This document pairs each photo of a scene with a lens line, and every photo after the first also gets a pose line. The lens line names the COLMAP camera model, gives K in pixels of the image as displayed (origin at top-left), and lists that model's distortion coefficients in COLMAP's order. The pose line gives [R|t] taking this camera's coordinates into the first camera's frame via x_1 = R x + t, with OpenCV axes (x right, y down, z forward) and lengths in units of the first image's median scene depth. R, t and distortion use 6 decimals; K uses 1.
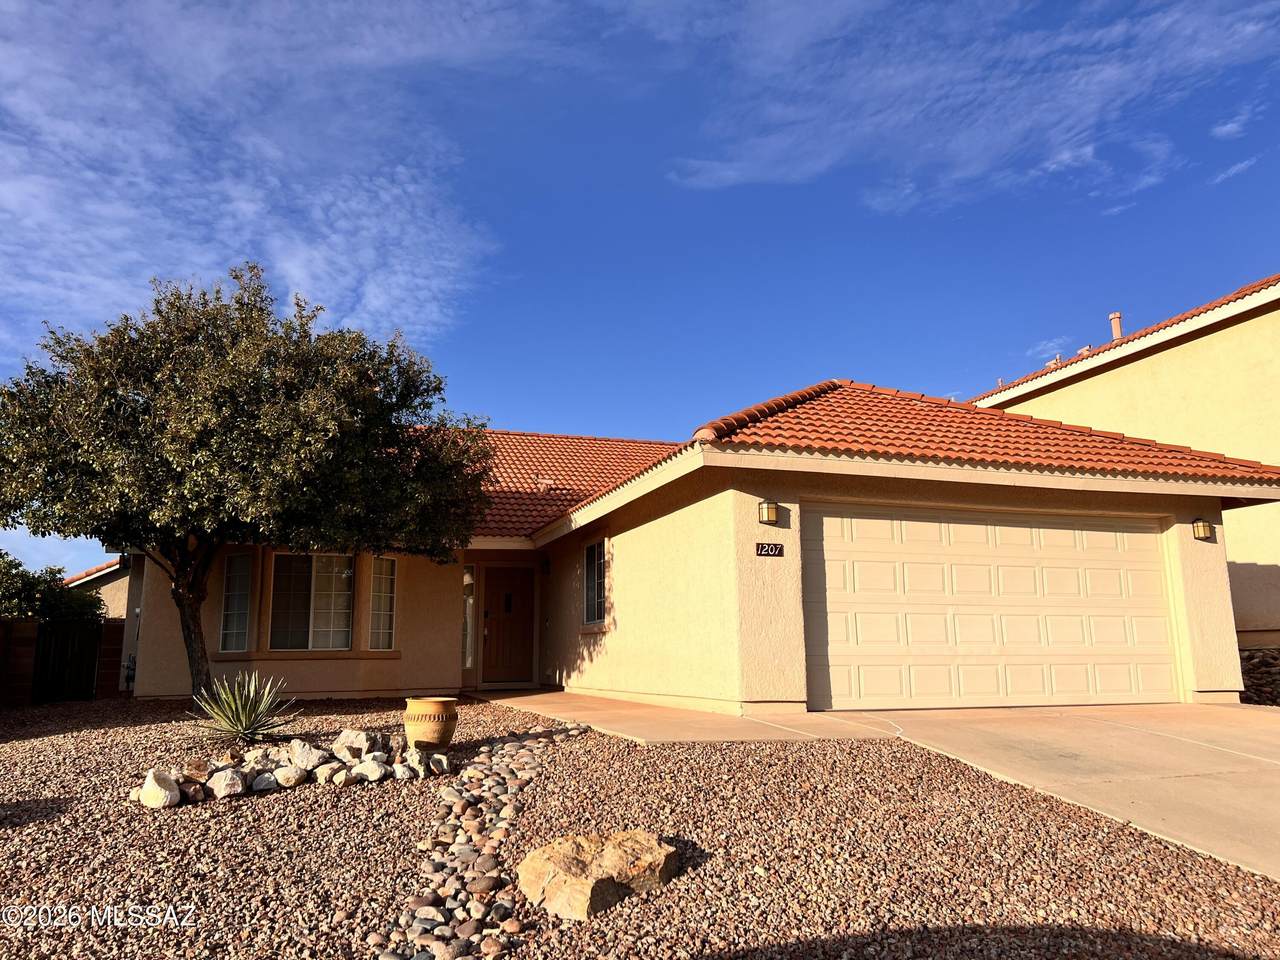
lens RADIAL K [[963.8, 0, 638.5], [0, 963.8, 476.4], [0, 0, 1]] dist [-0.003692, -0.009885]
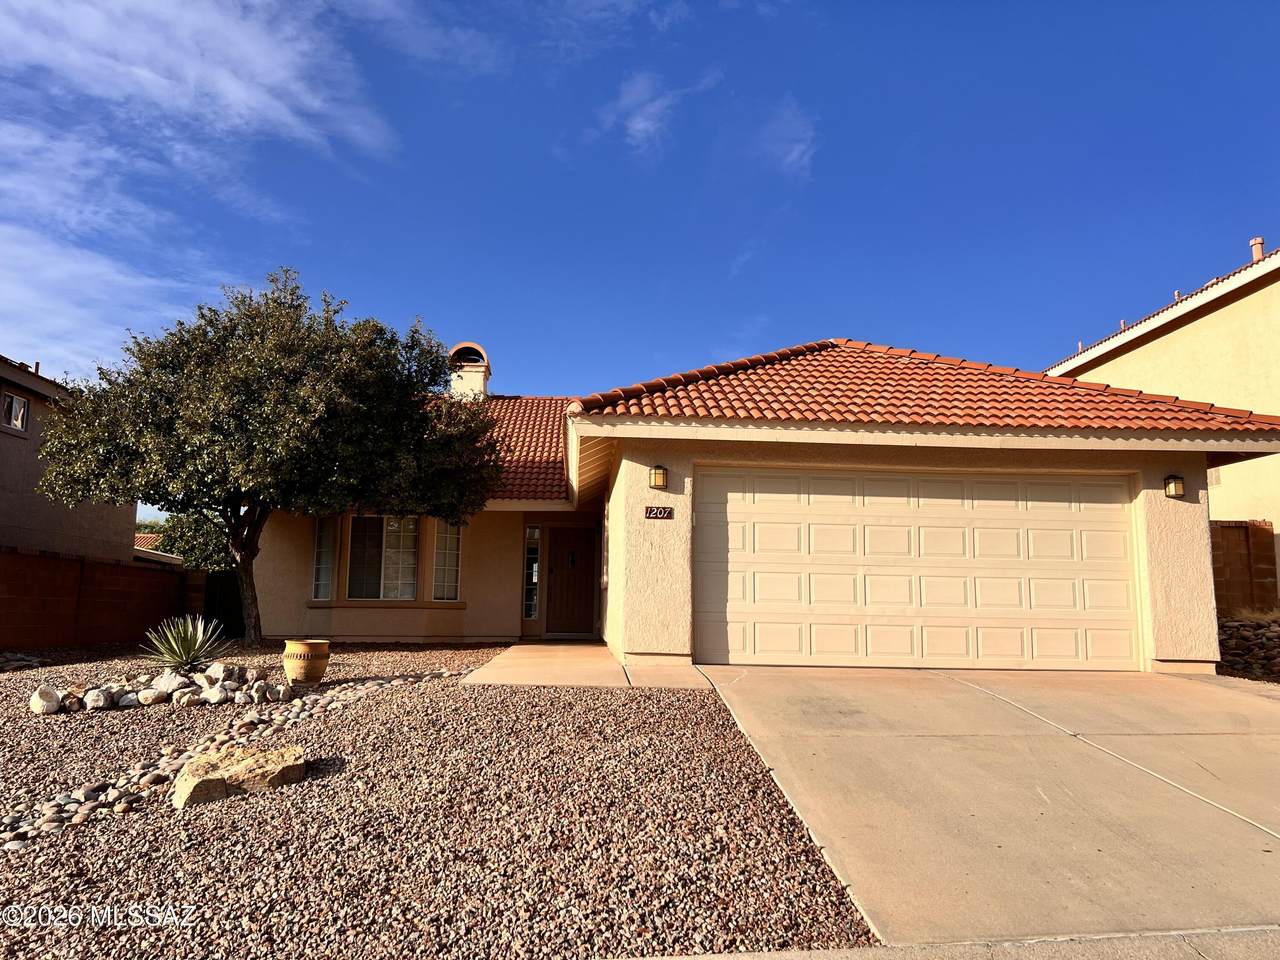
lens RADIAL K [[963.8, 0, 640.8], [0, 963.8, 481.4], [0, 0, 1]] dist [-0.003692, -0.009885]
pose [[0.966204, -0.013853, -0.257406, 0.355596], [0.027238, 0.998451, 0.048506, -0.009709], [0.256335, -0.053878, 0.965085, -0.026931]]
